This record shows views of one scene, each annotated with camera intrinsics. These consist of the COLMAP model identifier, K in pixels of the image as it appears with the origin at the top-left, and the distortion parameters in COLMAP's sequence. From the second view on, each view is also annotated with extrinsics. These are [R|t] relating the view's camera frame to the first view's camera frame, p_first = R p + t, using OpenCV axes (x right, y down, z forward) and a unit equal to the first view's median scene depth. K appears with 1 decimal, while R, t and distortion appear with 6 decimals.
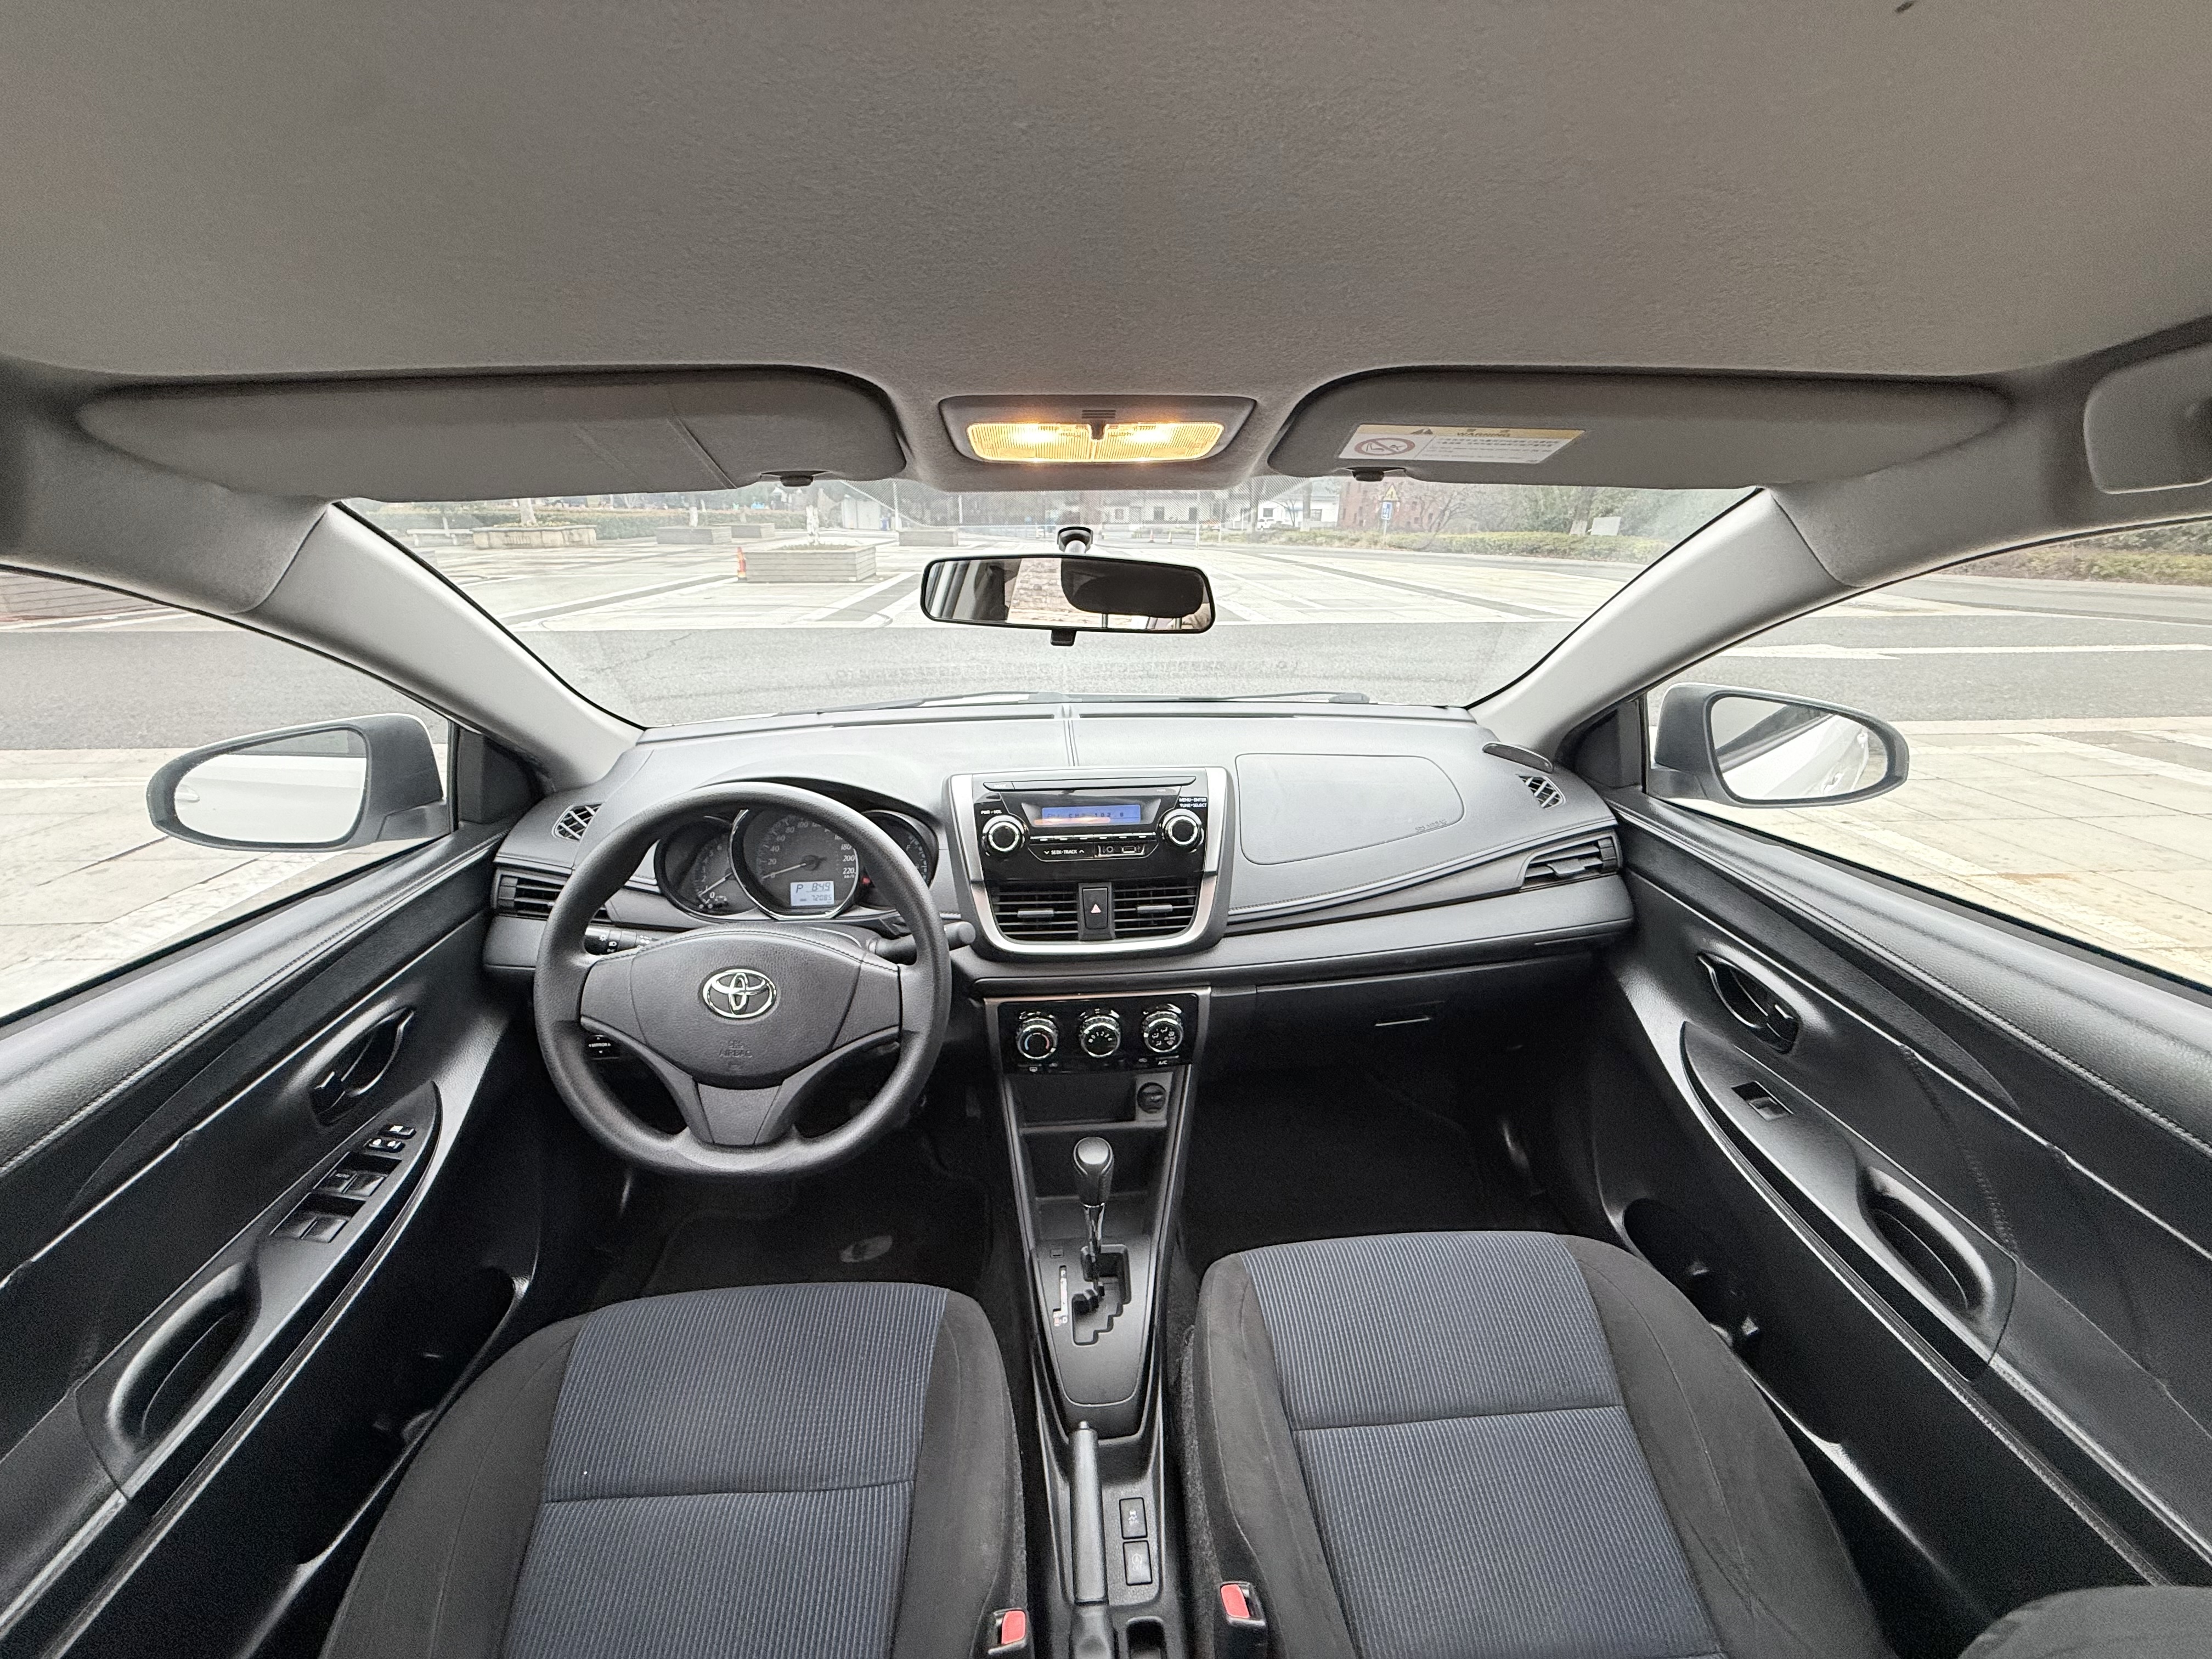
lens RADIAL K [[882.7, 0, 1106.0], [0, 882.7, 829.5], [0, 0, 1]] dist [0.001466, 0.000012]
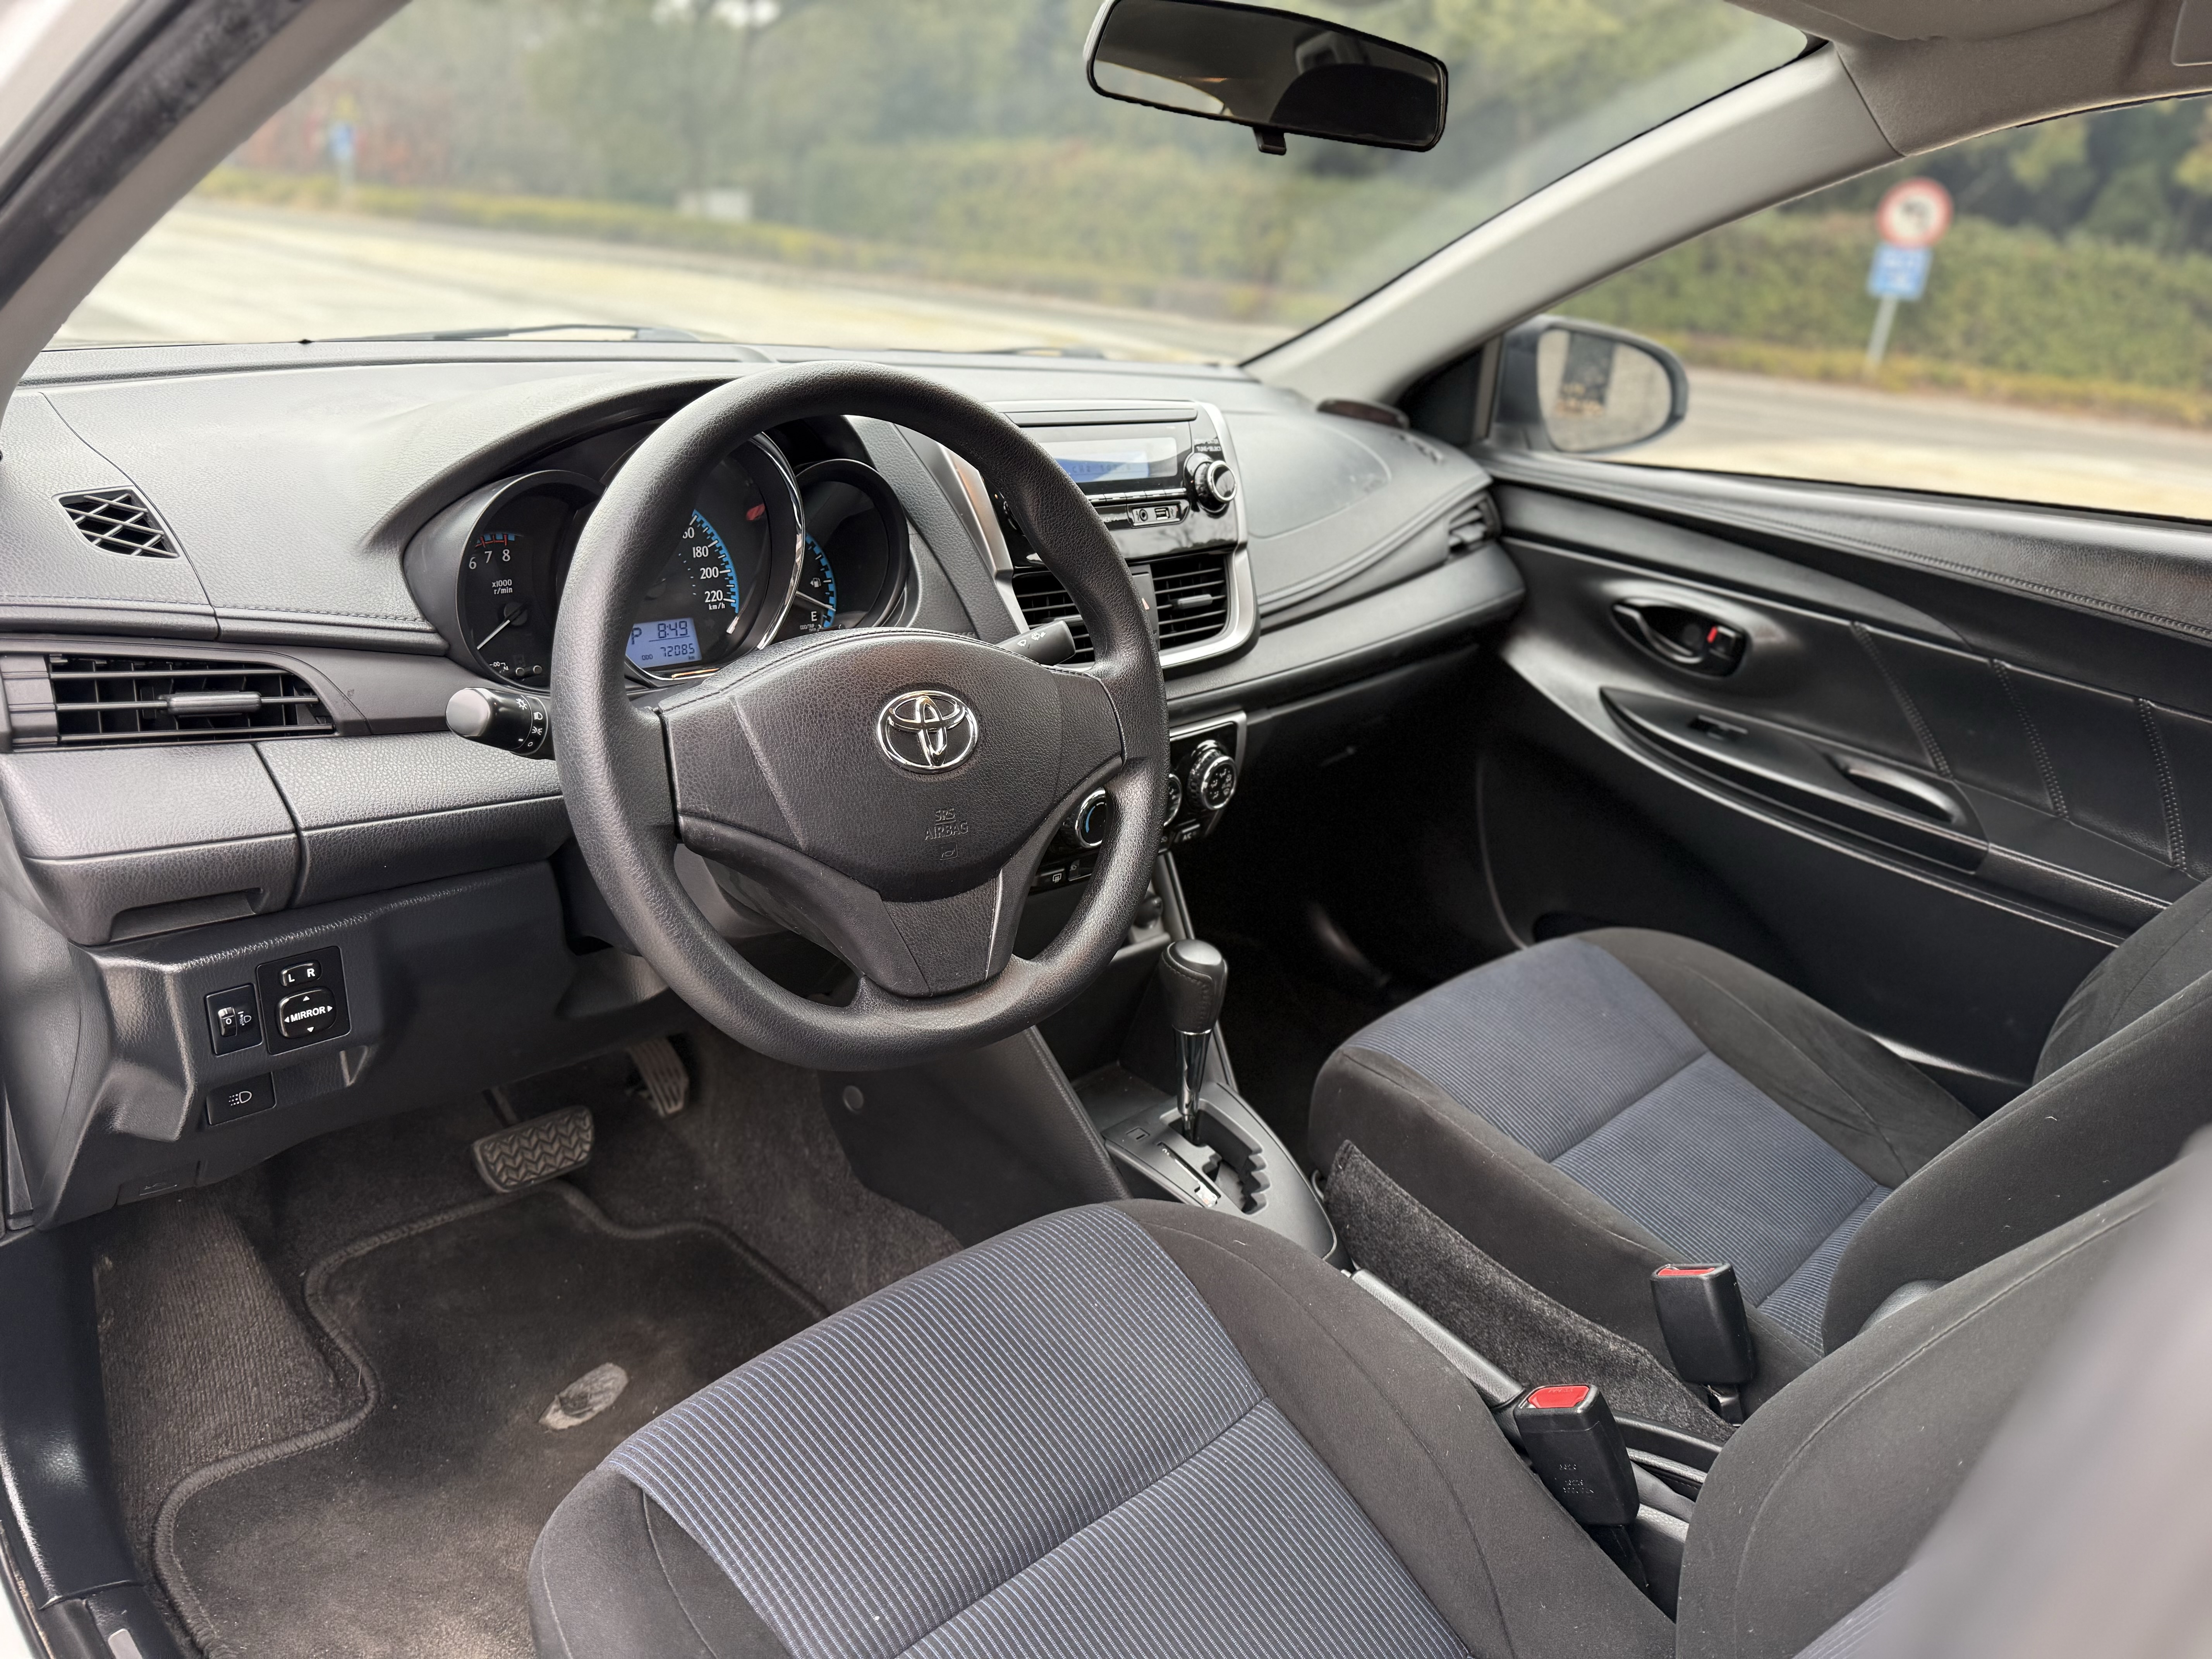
lens RADIAL K [[1559.2, 0, 1106.0], [0, 1559.2, 829.5], [0, 0, 1]] dist [0.149833, -0.192917]
pose [[0.736974, -0.170680, 0.654016, -0.835681], [0.139934, 0.985157, 0.099415, 0.135791], [-0.661277, 0.018252, 0.749919, 0.124258]]
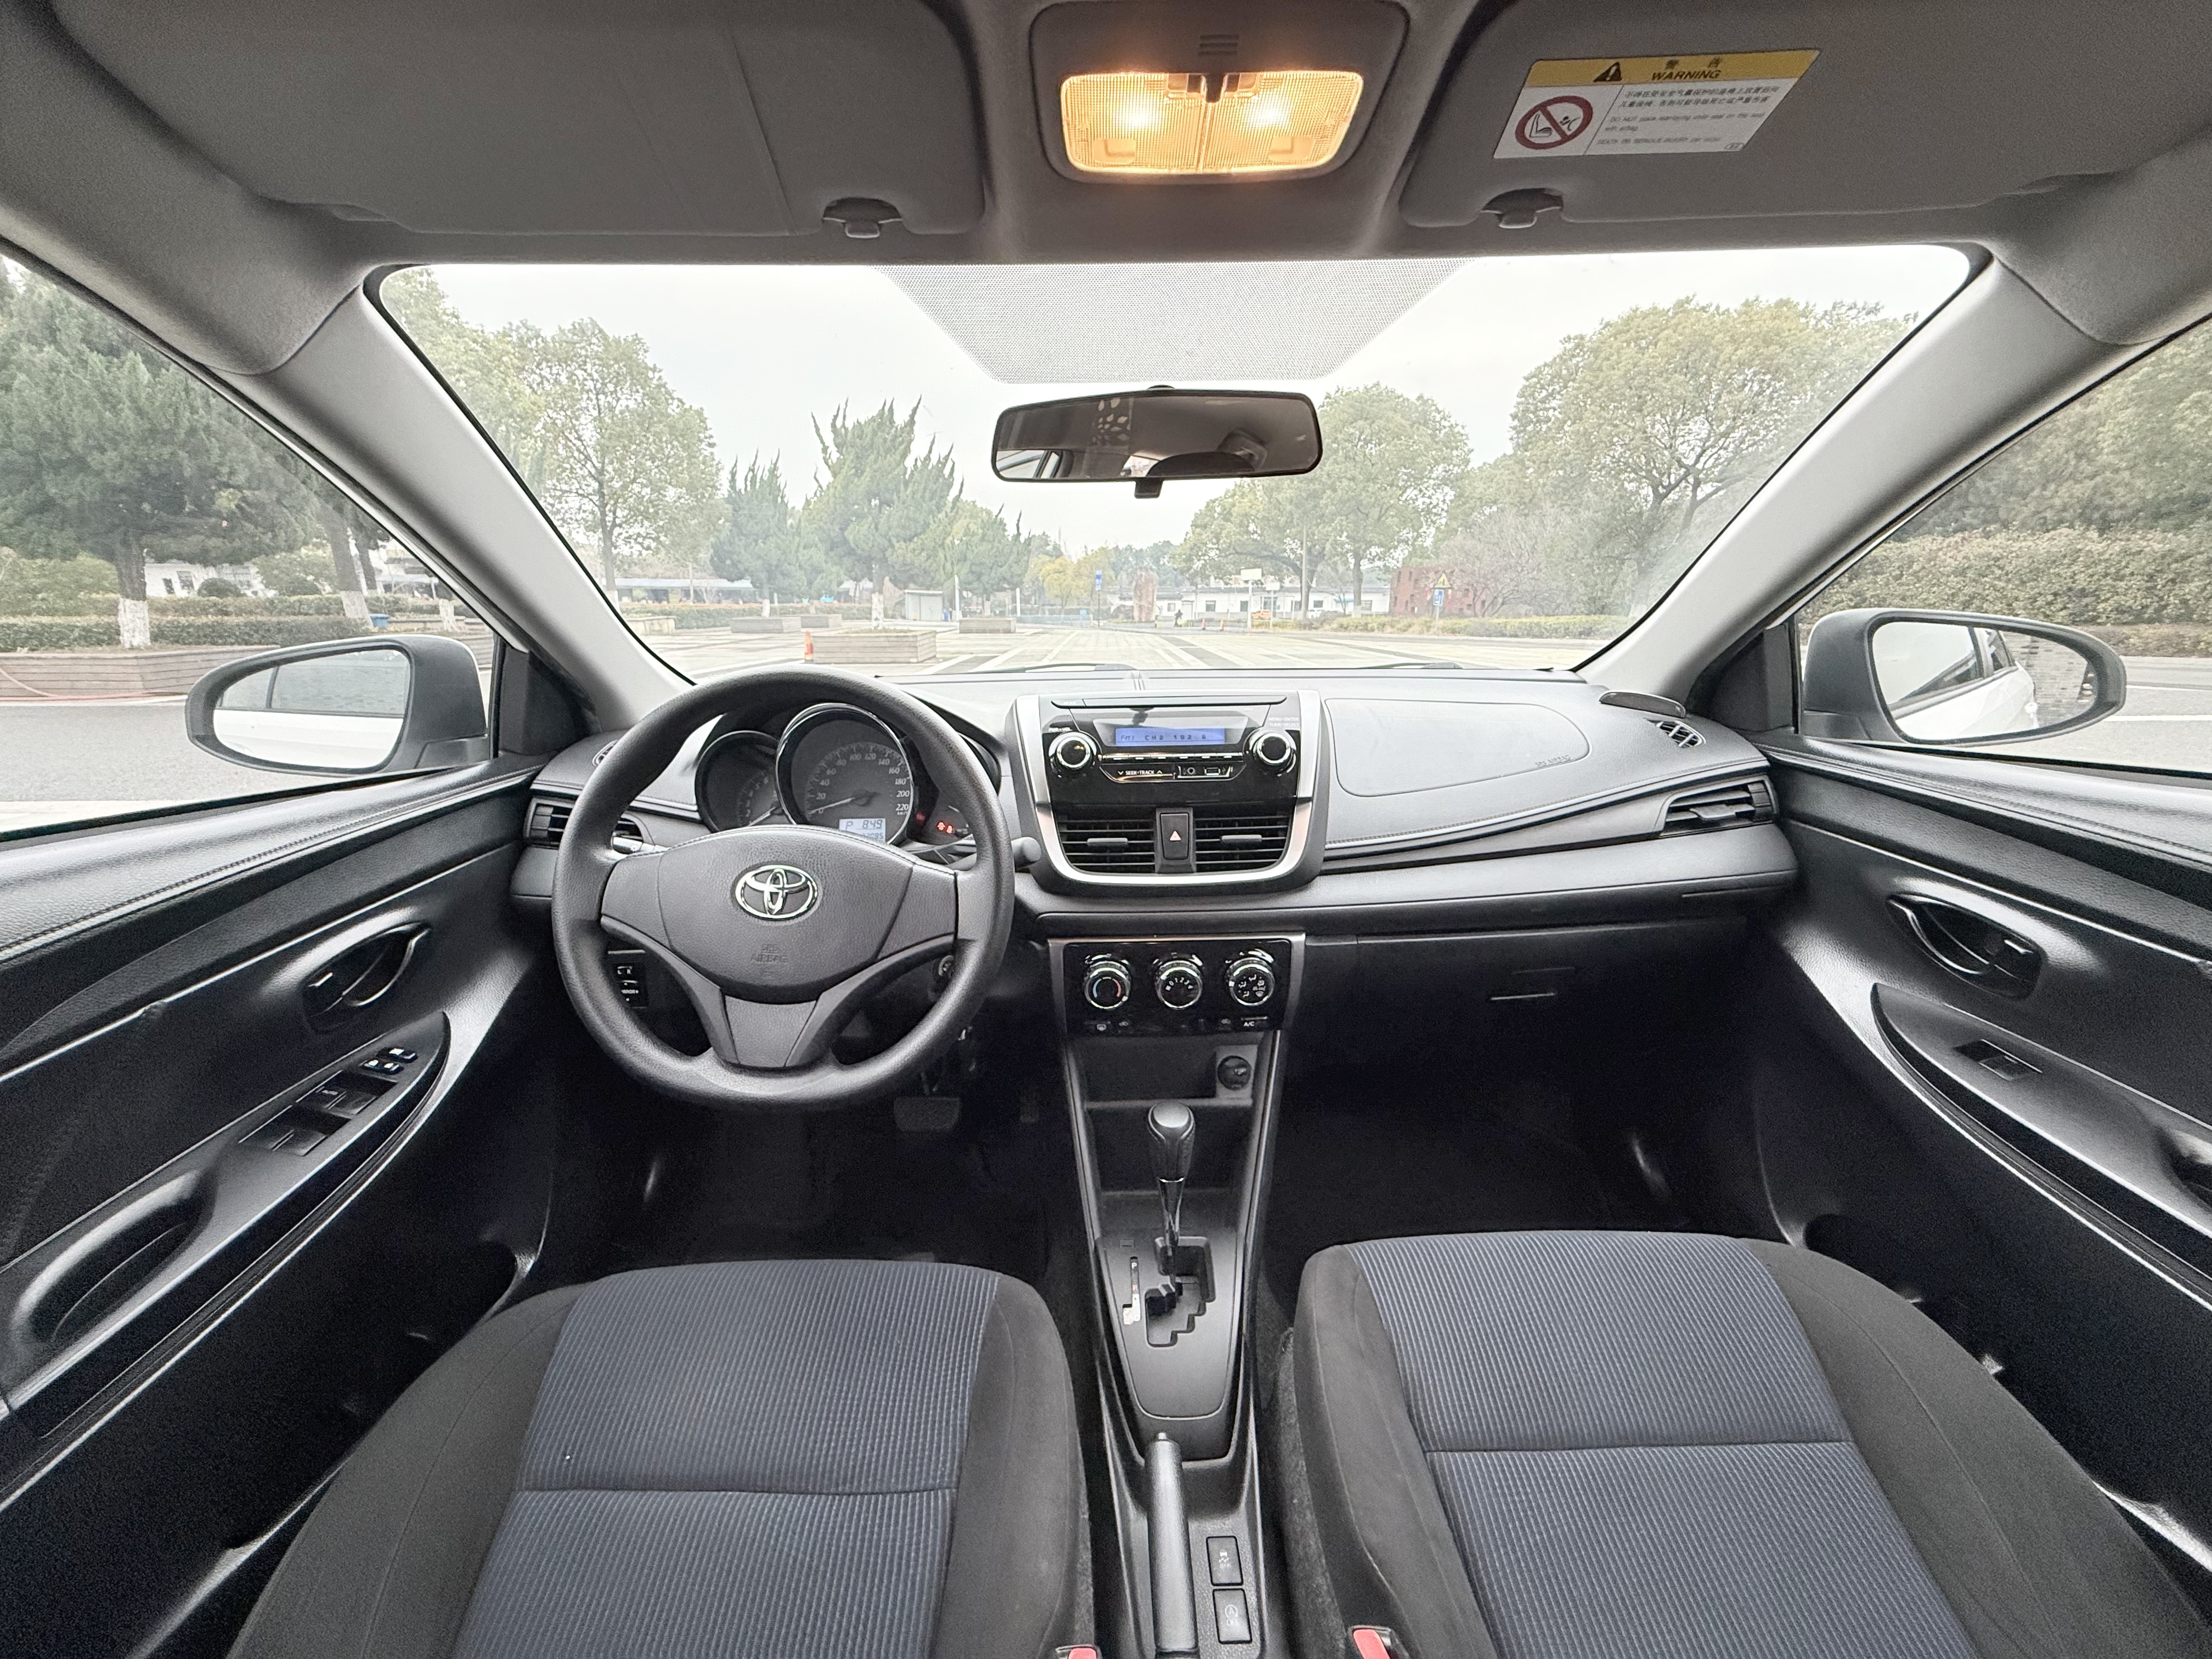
lens RADIAL K [[882.7, 0, 1106.0], [0, 882.7, 829.5], [0, 0, 1]] dist [0.001466, 0.000012]
pose [[0.998318, 0.006591, -0.057600, -0.029662], [-0.012264, 0.995041, -0.098706, 0.170540], [0.056664, 0.099247, 0.993448, 0.111982]]
